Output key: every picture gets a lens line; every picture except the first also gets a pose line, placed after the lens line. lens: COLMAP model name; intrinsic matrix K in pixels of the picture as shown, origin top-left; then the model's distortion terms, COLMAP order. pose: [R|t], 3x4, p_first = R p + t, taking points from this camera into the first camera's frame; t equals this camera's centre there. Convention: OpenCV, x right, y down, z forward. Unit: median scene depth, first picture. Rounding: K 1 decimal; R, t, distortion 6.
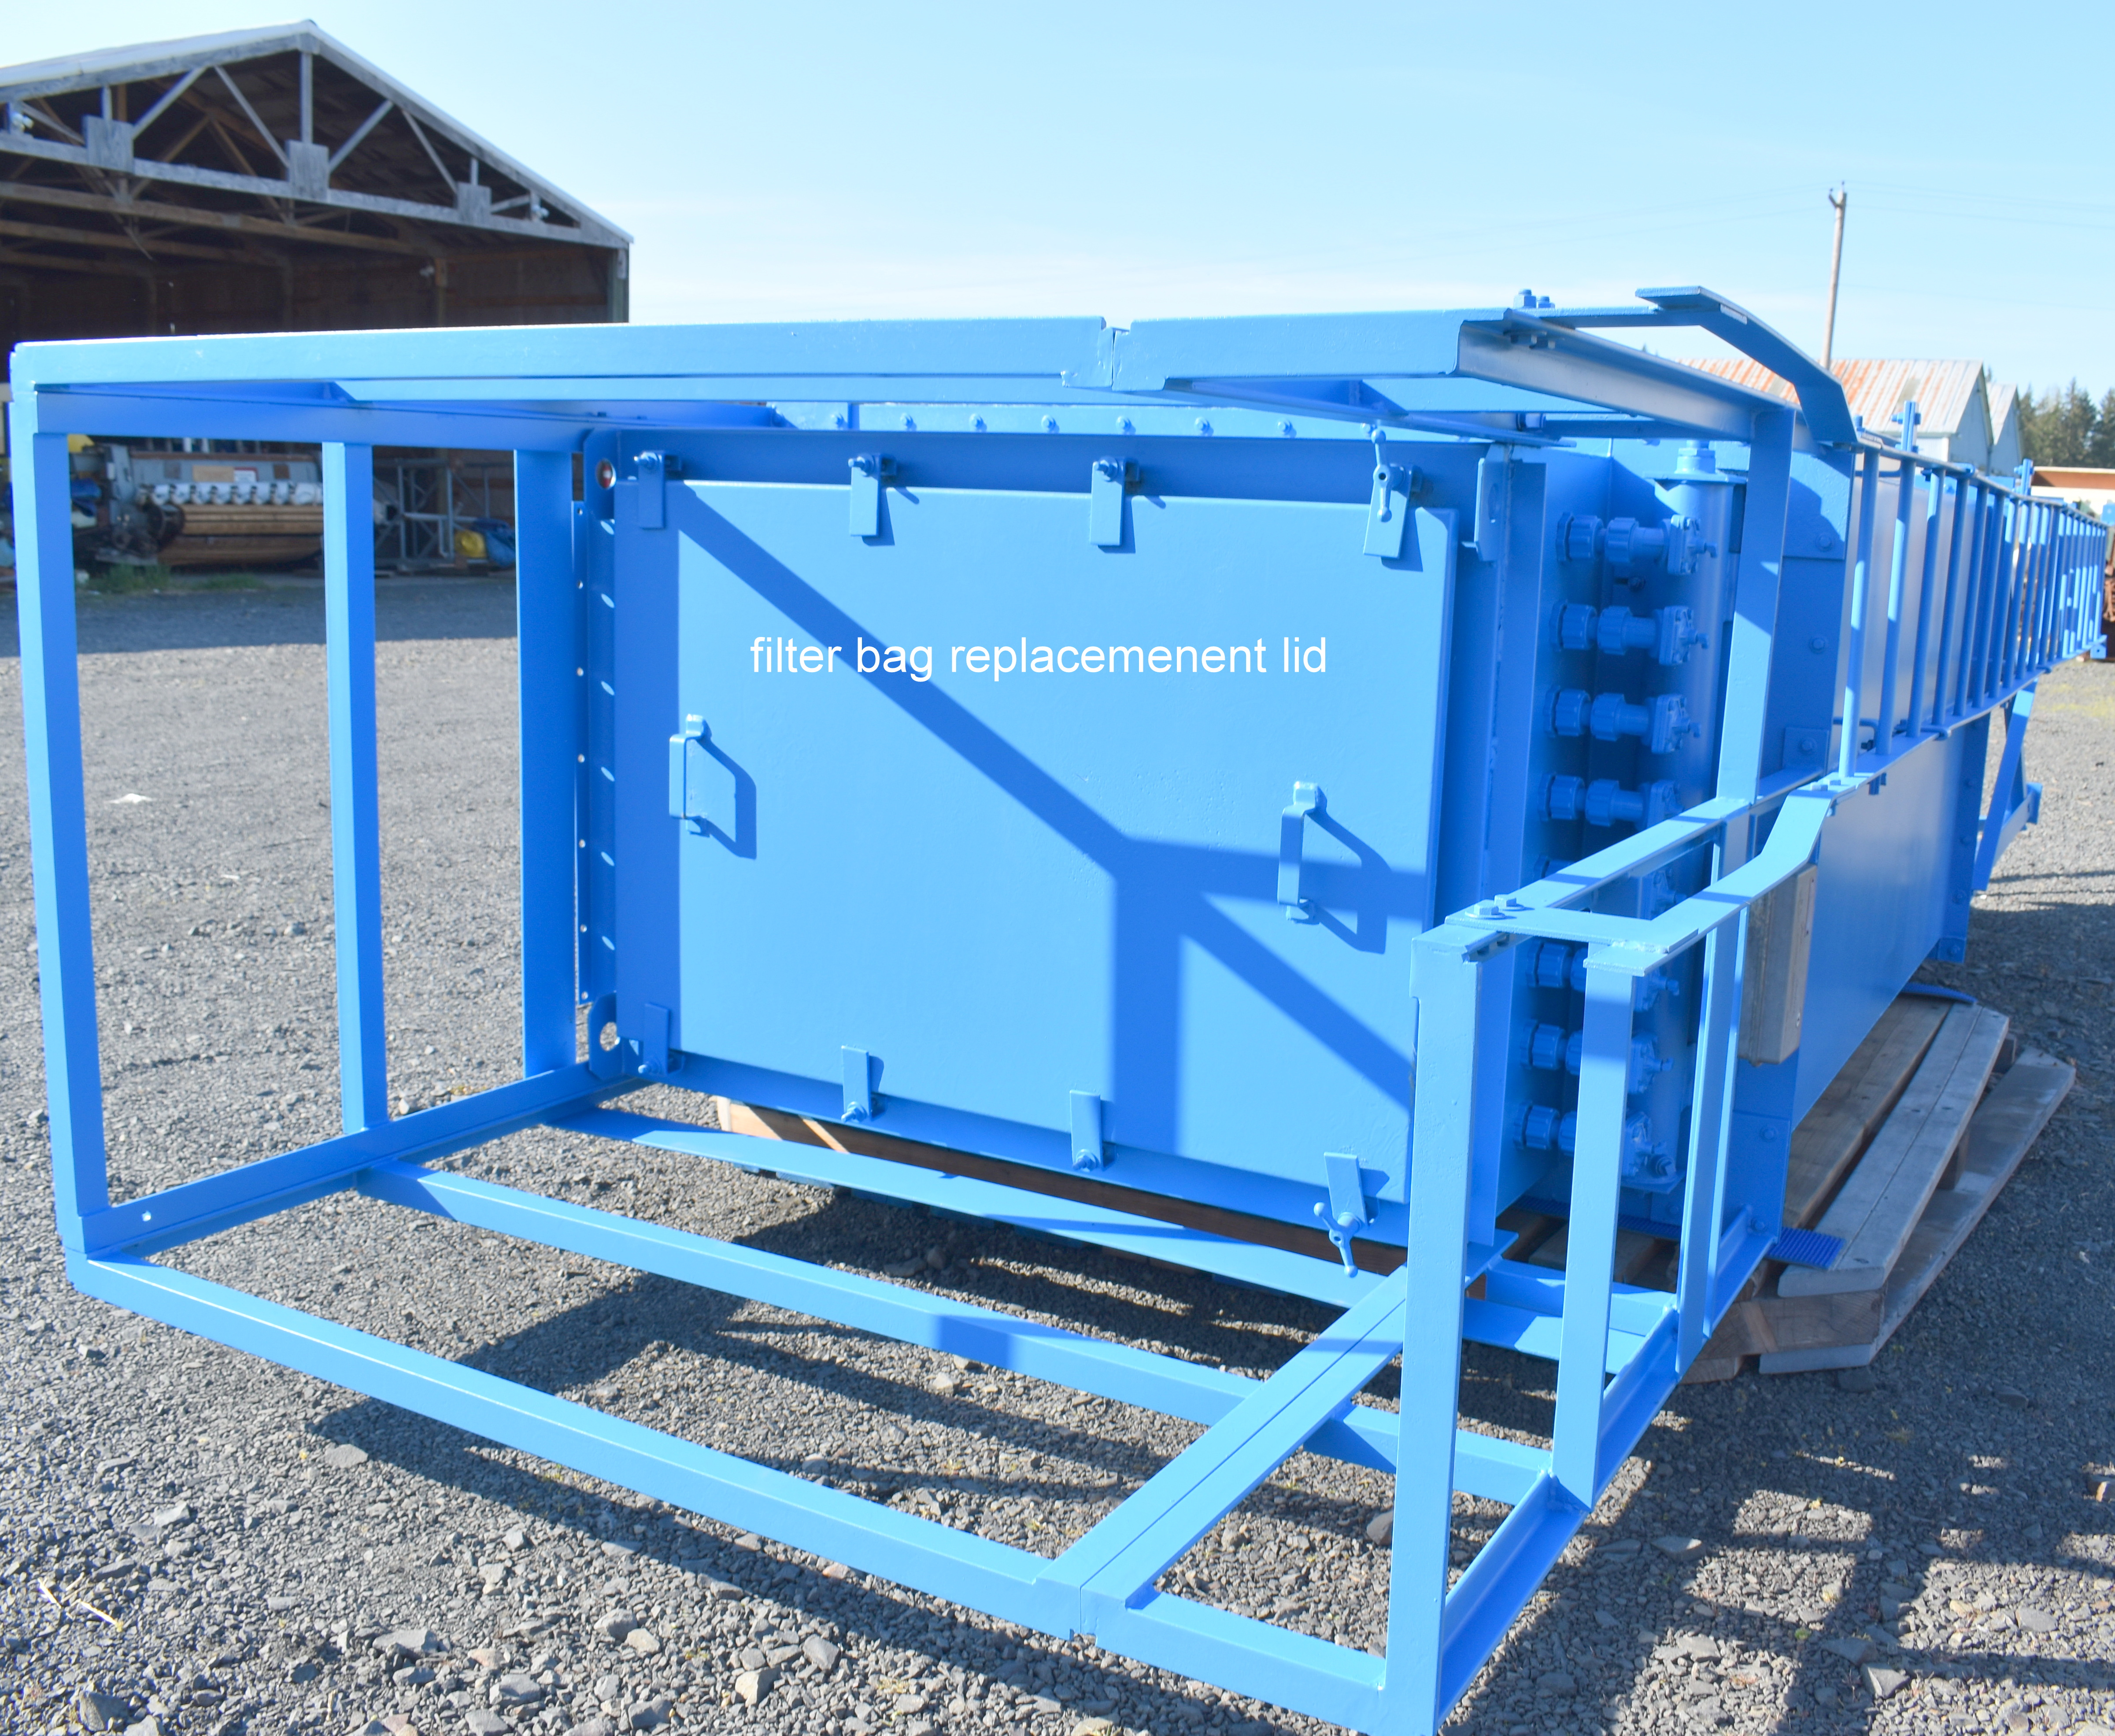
lens RADIAL K [[2046.7, 0, 1058.8], [0, 2046.7, 875.7], [0, 0, 1]] dist [-0.091612, 0.000000]
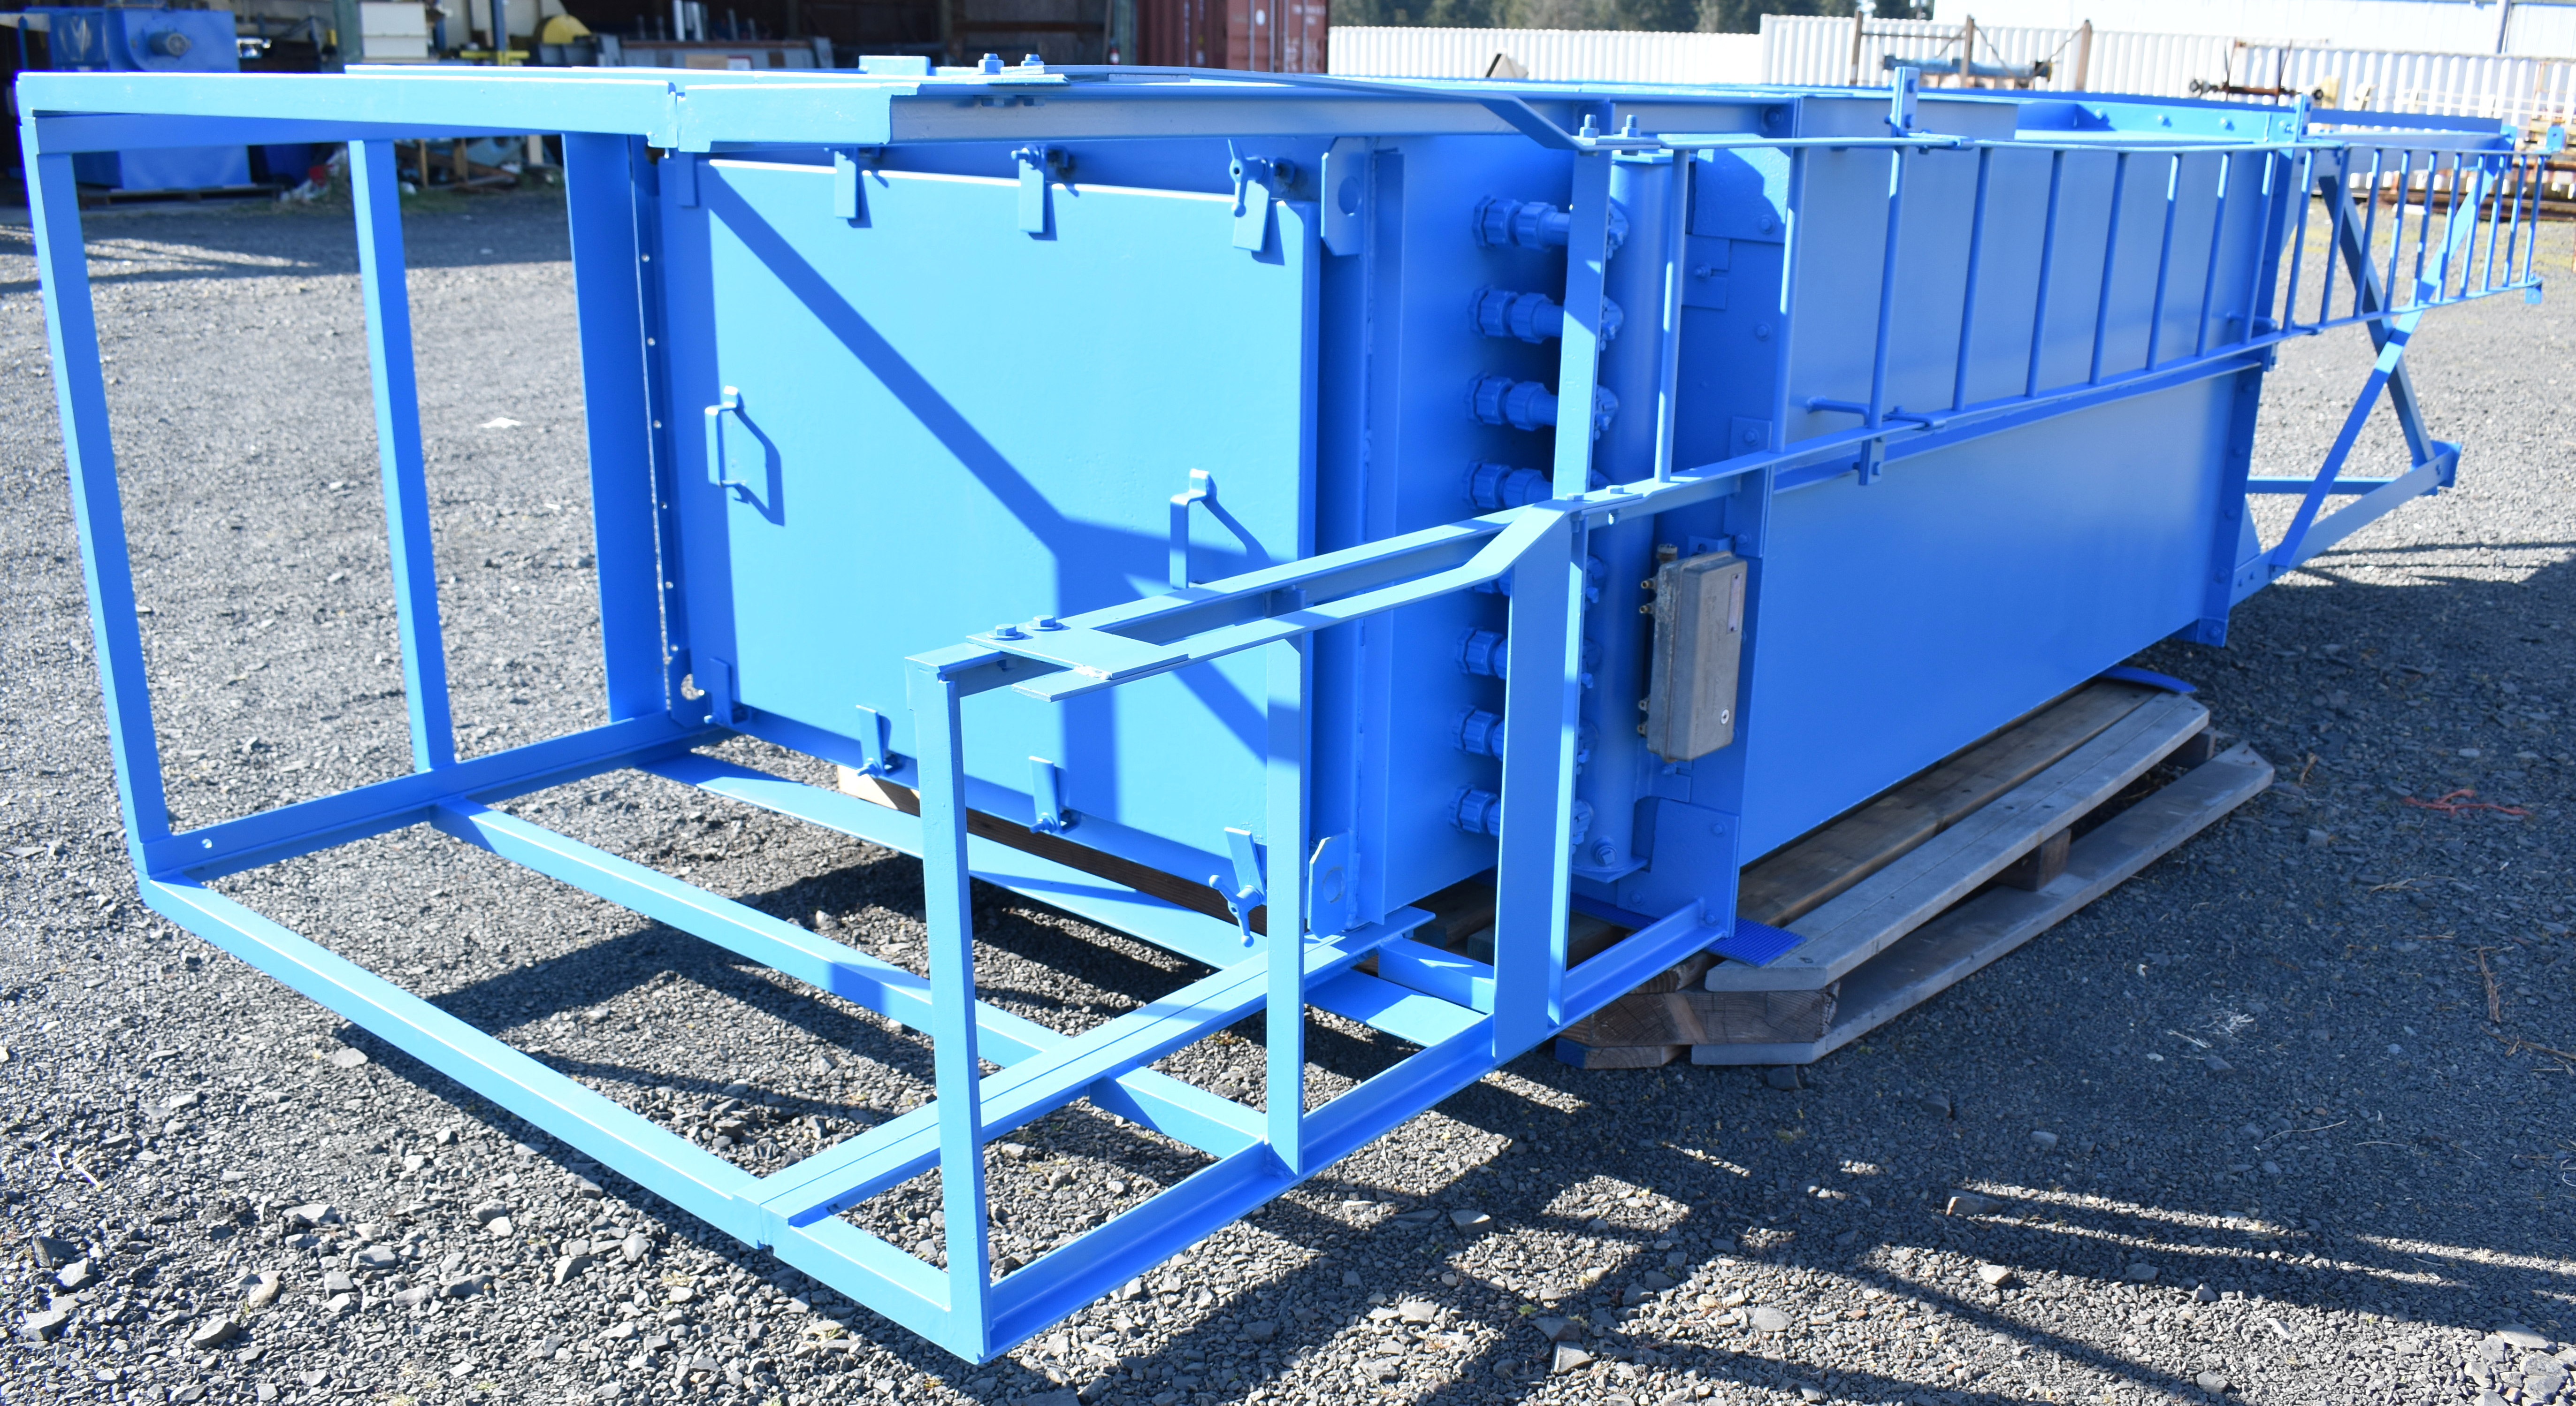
lens RADIAL K [[2163.1, 0, 1267.3], [0, 2163.1, 819.1], [0, 0, 1]] dist [-0.099333, 0.014303]
pose [[0.986667, 0.041625, -0.157337, 0.326242], [-0.017279, 0.988068, 0.153047, -0.038377], [0.161830, -0.148288, 0.975613, -0.074138]]
